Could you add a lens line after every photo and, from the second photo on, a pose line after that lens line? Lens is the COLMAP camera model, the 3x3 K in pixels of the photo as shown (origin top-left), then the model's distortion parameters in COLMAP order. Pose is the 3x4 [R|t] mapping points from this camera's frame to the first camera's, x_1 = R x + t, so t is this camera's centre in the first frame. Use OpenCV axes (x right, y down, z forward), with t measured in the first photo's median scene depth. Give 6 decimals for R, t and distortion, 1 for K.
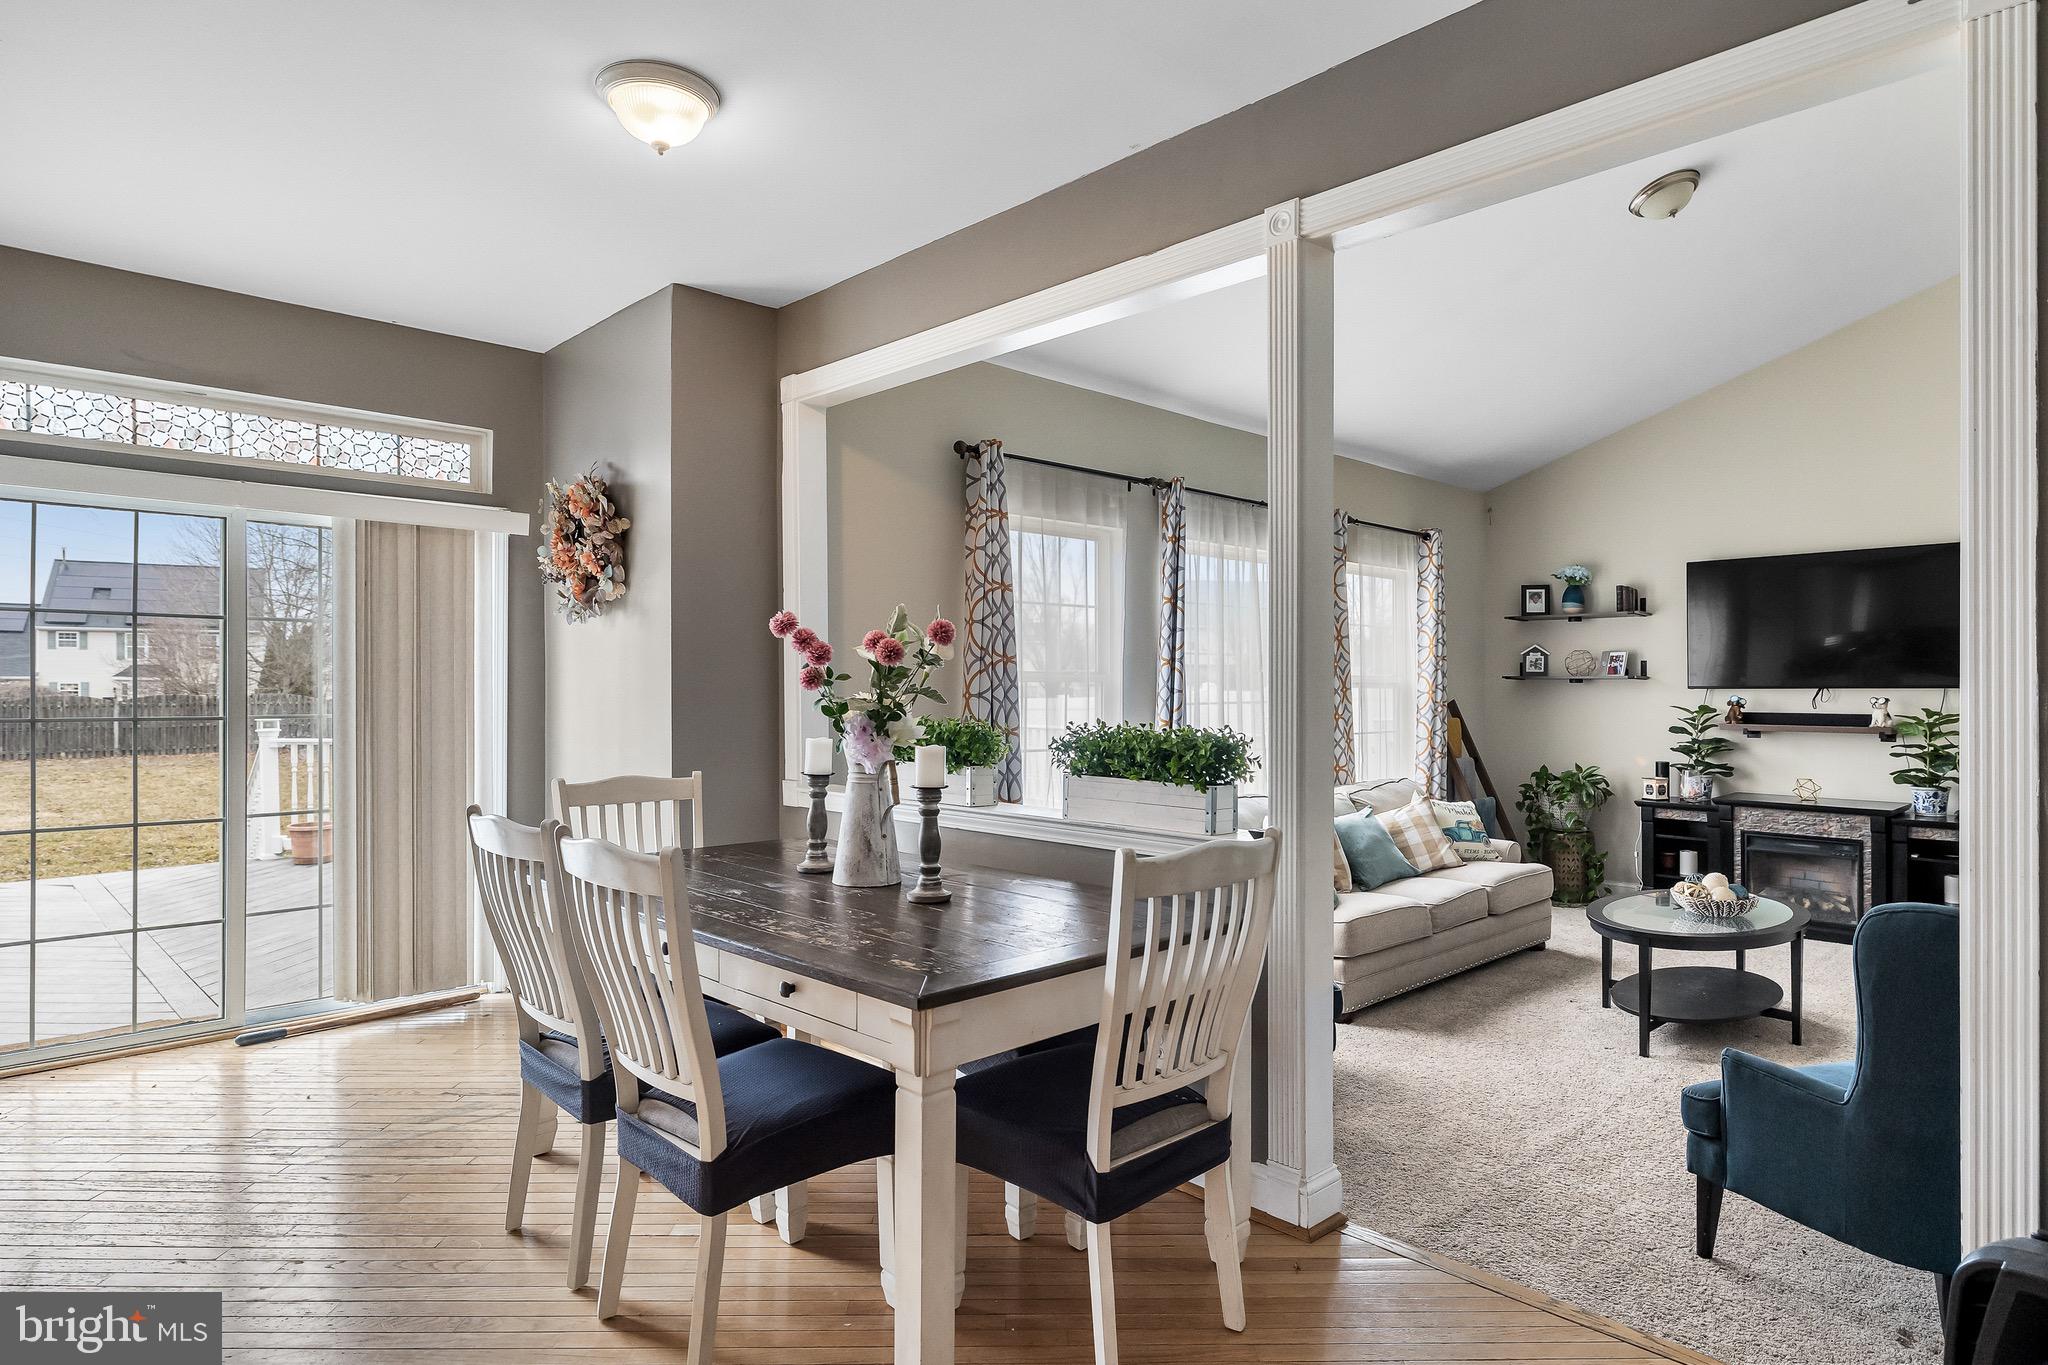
lens RADIAL K [[1107.7, 0, 1043.7], [0, 1107.7, 704.1], [0, 0, 1]] dist [-0.000916, 0.000381]
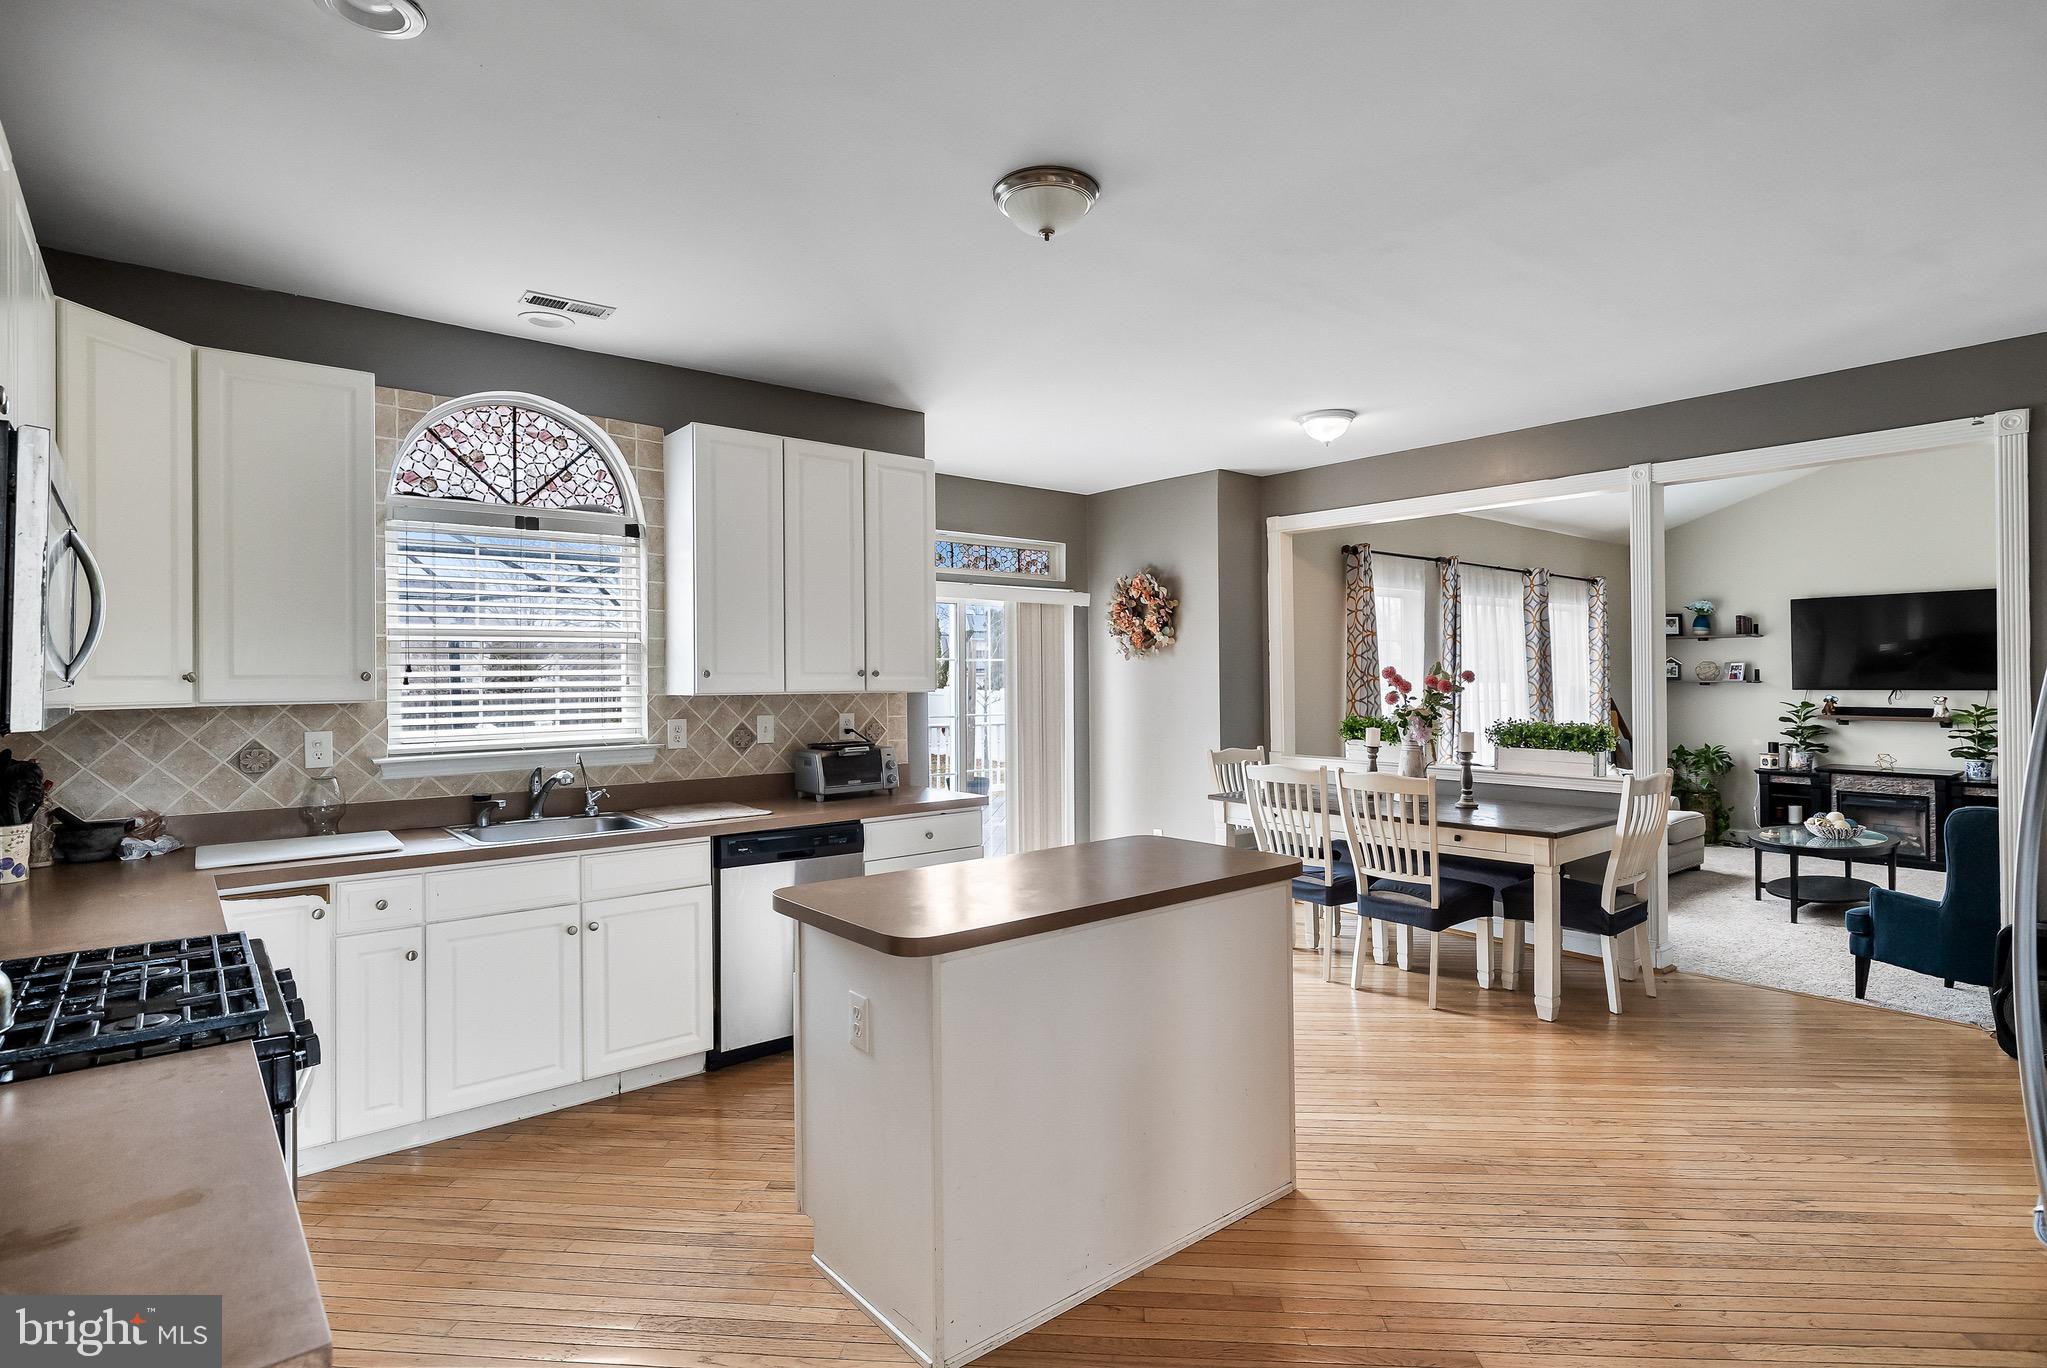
lens RADIAL K [[1037.3, 0, 1018.7], [0, 1037.3, 681.3], [0, 0, 1]] dist [-0.002916, 0.002871]
pose [[0.997701, -0.004292, -0.067639, -0.368155], [0.003655, 0.999948, -0.009537, -0.019105], [0.067677, 0.009268, 0.997664, -0.449482]]
